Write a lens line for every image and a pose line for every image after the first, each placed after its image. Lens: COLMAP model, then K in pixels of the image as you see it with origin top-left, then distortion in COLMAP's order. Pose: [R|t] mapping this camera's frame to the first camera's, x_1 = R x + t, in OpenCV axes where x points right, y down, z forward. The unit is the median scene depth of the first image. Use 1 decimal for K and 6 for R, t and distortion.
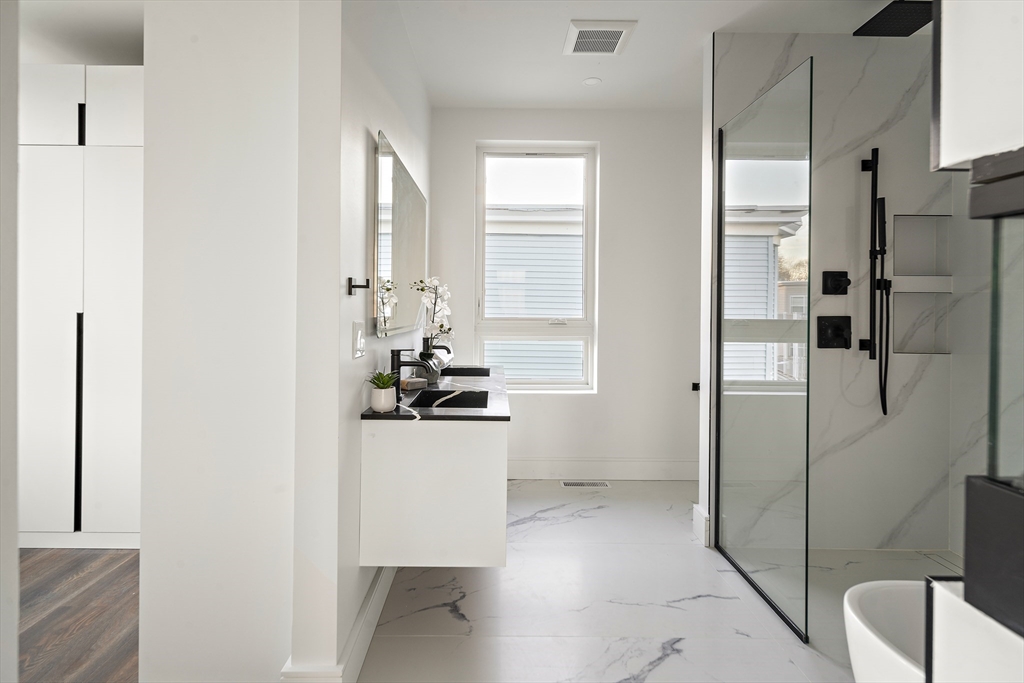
lens RADIAL K [[522.2, 0, 511.8], [0, 522.2, 312.1], [0, 0, 1]] dist [0.001847, 0.000118]
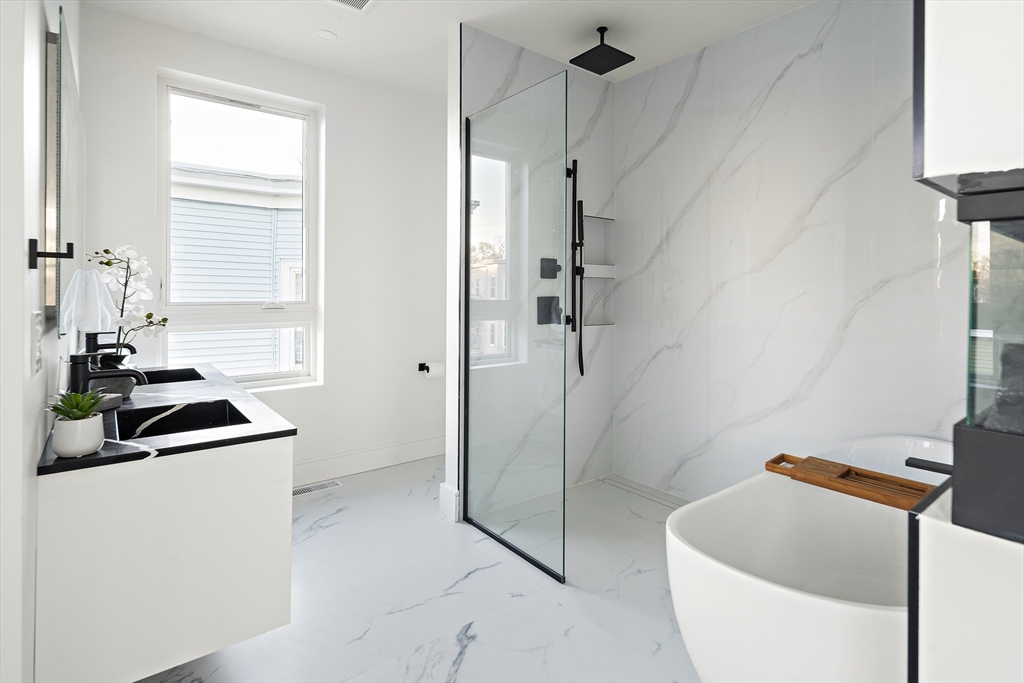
lens RADIAL K [[507.6, 0, 512.8], [0, 507.6, 294.8], [0, 0, 1]] dist [0.002193, 0.000421]
pose [[0.791388, -0.006916, 0.611275, -0.150808], [0.005038, 0.999976, 0.004792, -0.002252], [-0.611294, -0.000713, 0.791404, 0.143302]]
